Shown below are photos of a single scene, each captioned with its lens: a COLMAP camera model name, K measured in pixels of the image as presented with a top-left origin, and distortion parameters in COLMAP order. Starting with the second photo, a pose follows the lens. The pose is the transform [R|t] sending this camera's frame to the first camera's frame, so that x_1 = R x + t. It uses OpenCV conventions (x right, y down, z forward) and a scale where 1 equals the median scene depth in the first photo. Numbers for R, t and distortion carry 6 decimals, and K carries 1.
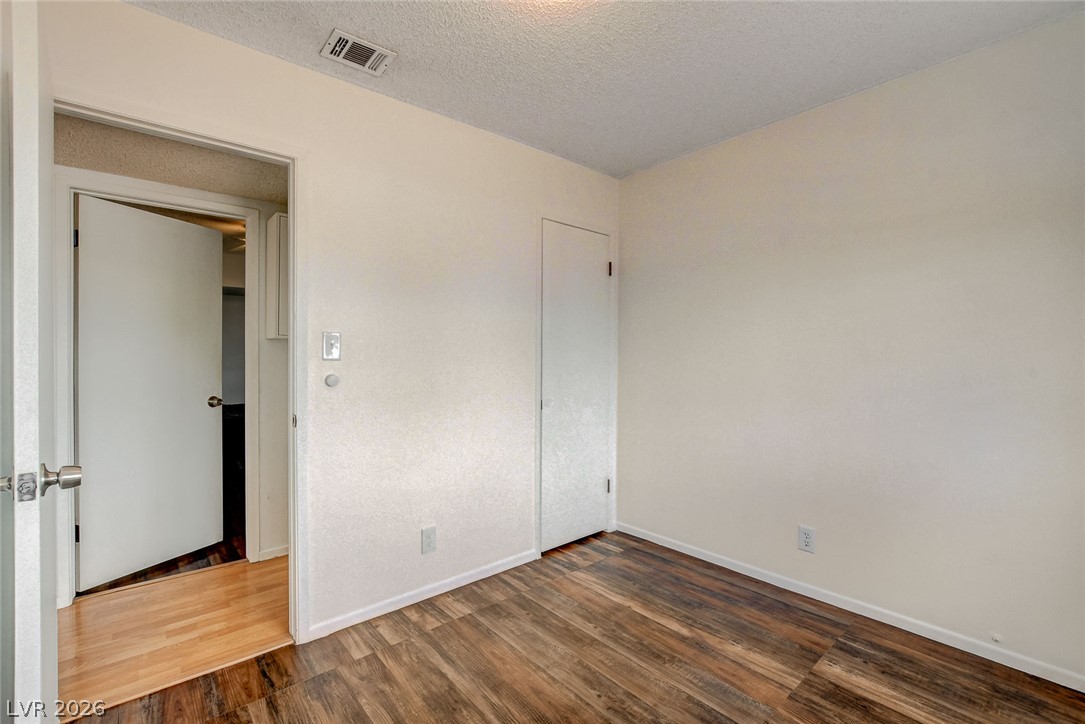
lens RADIAL K [[474.4, 0, 547.1], [0, 474.4, 359.0], [0, 0, 1]] dist [-0.020672, 0.001603]
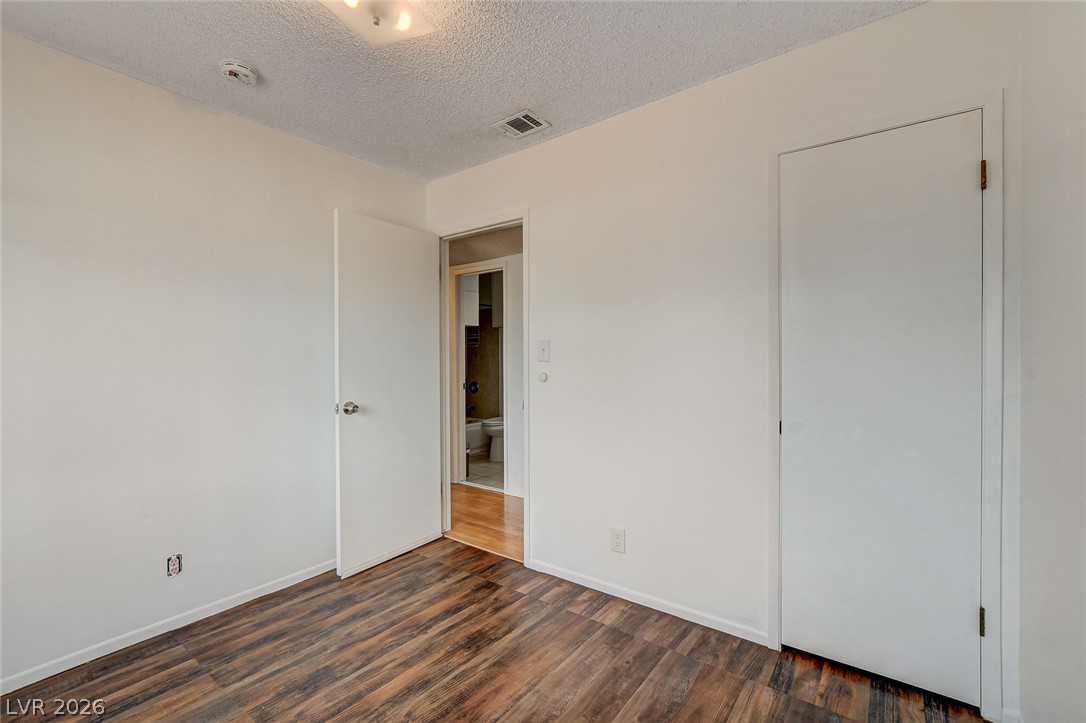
lens RADIAL K [[474.8, 0, 543.0], [0, 474.8, 361.5], [0, 0, 1]] dist [-0.020672, 0.001603]
pose [[0.200231, 0.002418, -0.979746, 0.763876], [-0.001684, 0.999996, 0.002124, -0.000328], [0.979747, 0.001224, 0.200235, 0.690373]]
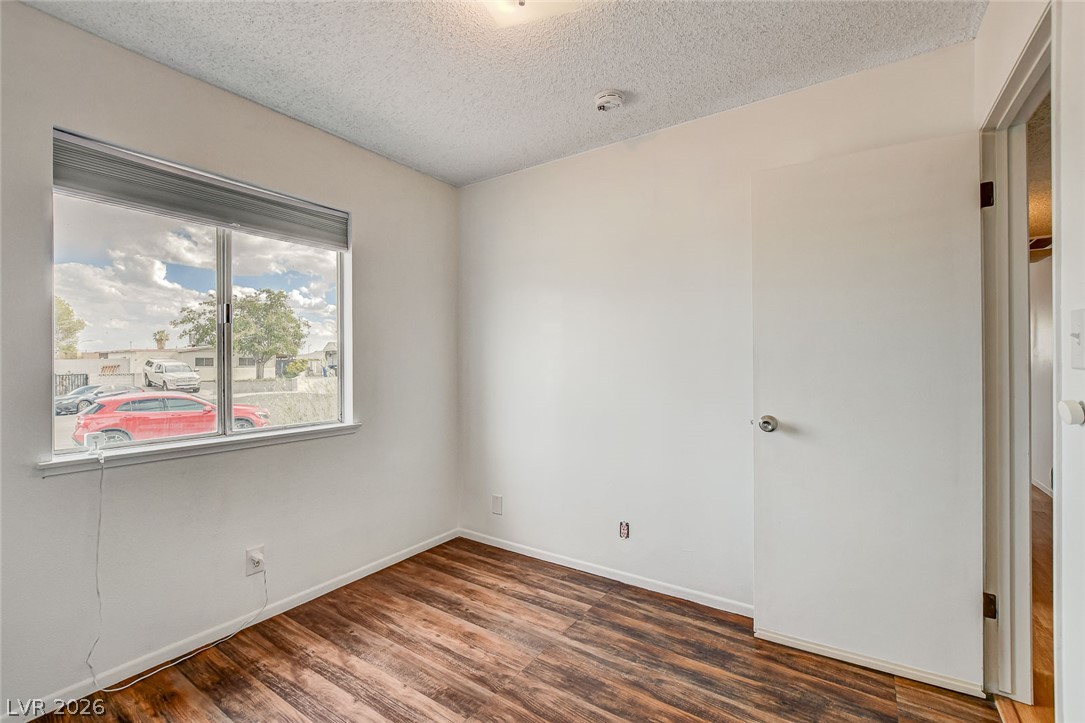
lens RADIAL K [[474.4, 0, 537.9], [0, 474.4, 361.2], [0, 0, 1]] dist [-0.020672, 0.001603]
pose [[-0.974004, 0.002390, -0.226518, 0.105350], [0.001014, 0.999980, 0.006190, -0.007474], [0.226528, 0.005800, -0.973987, 1.276078]]
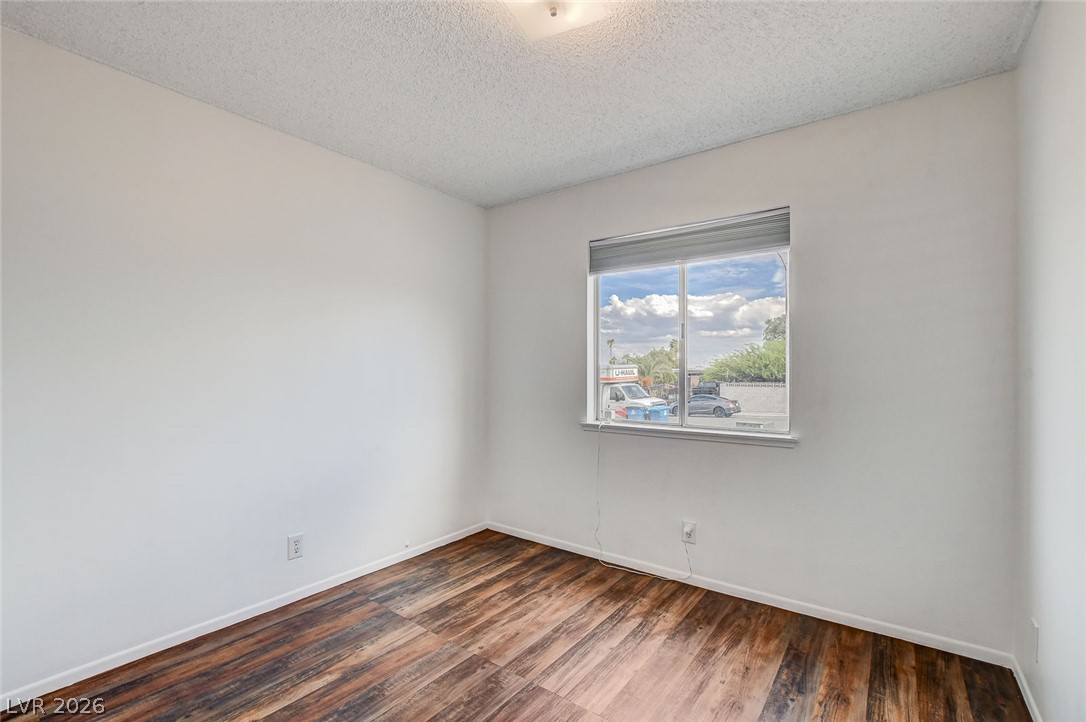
lens RADIAL K [[474.8, 0, 533.4], [0, 474.8, 370.8], [0, 0, 1]] dist [-0.020672, 0.001603]
pose [[-0.178782, -0.003961, 0.983881, -0.659107], [0.006607, 0.999965, 0.005226, -0.004743], [-0.983867, 0.007435, -0.178749, 0.786272]]
